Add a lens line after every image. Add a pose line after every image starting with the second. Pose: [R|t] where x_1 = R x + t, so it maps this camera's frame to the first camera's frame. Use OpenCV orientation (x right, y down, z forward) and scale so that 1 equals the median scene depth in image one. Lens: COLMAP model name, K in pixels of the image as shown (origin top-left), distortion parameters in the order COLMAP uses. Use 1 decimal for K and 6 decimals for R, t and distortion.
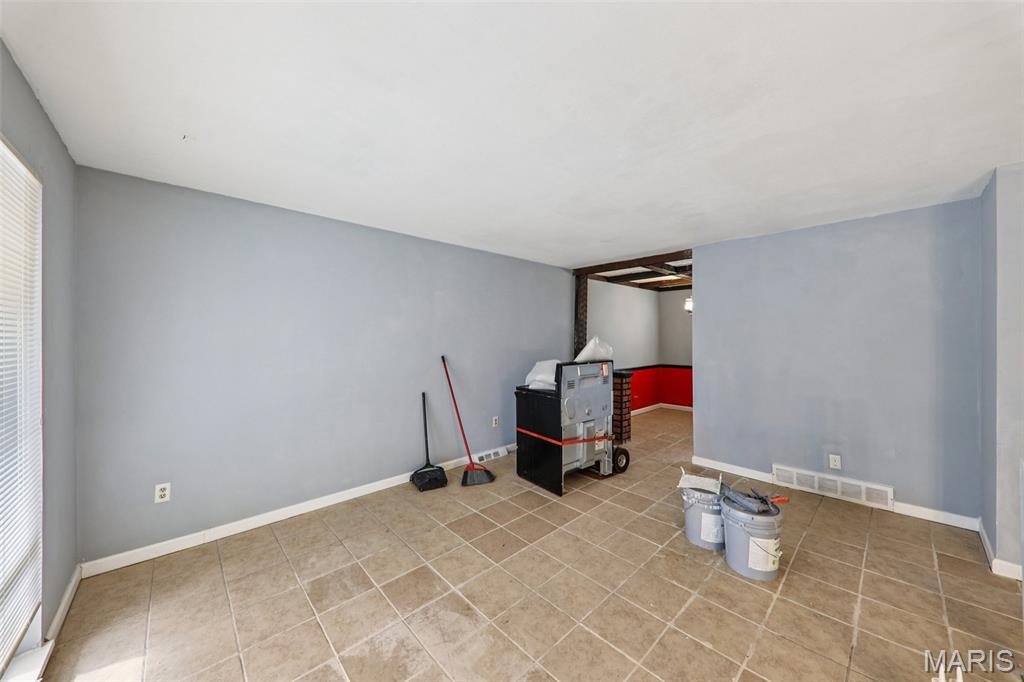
lens RADIAL K [[353.8, 0, 509.4], [0, 353.8, 338.9], [0, 0, 1]] dist [0.004010, -0.003984]
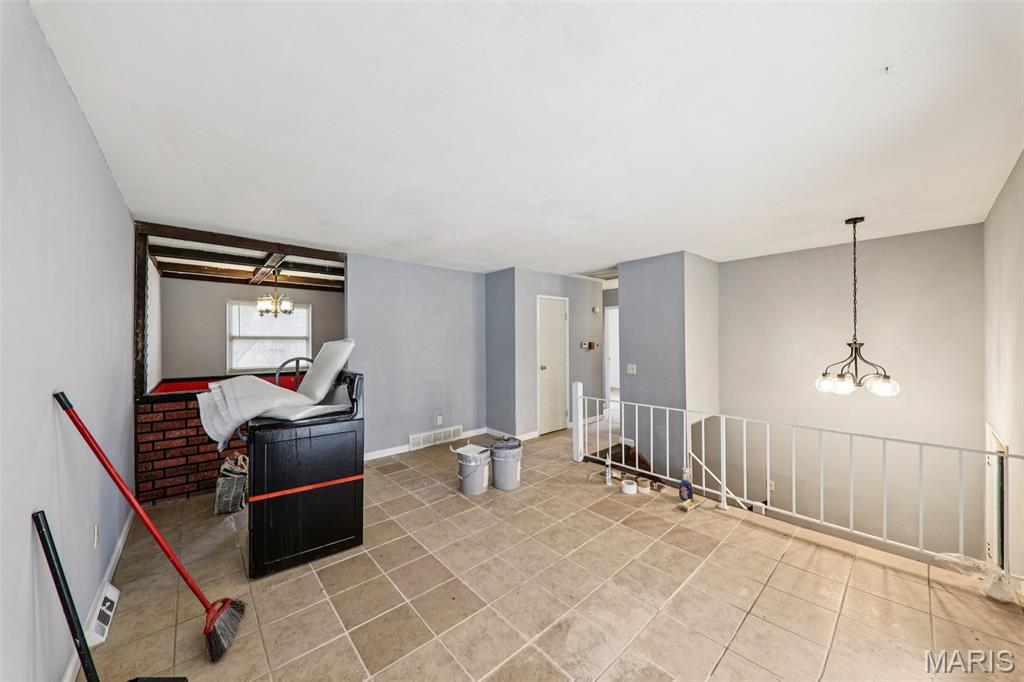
lens RADIAL K [[353.8, 0, 510.2], [0, 353.8, 343.3], [0, 0, 1]] dist [0.004010, -0.003984]
pose [[0.025411, -0.006888, 0.999653, -0.789257], [0.005537, 0.999962, 0.006749, -0.001571], [-0.999662, 0.005364, 0.025448, 0.821031]]
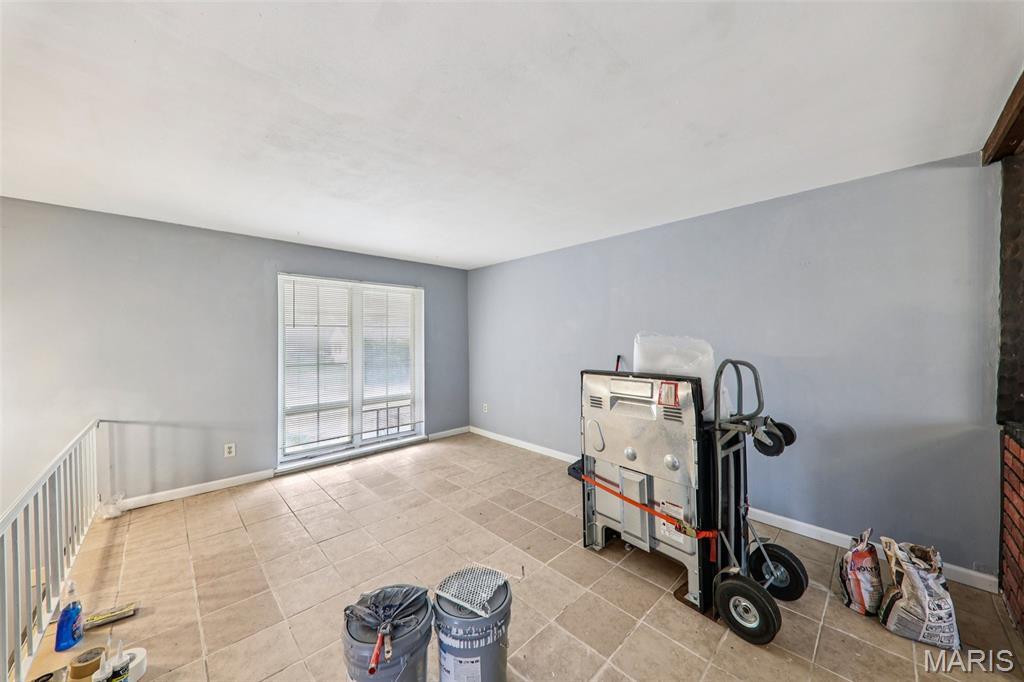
lens RADIAL K [[353.8, 0, 512.1], [0, 353.8, 338.0], [0, 0, 1]] dist [0.004010, -0.003984]
pose [[0.012103, 0.000352, -0.999927, 1.125278], [0.010572, 0.999944, 0.000480, 0.000595], [0.999871, -0.010577, 0.012099, 1.060454]]
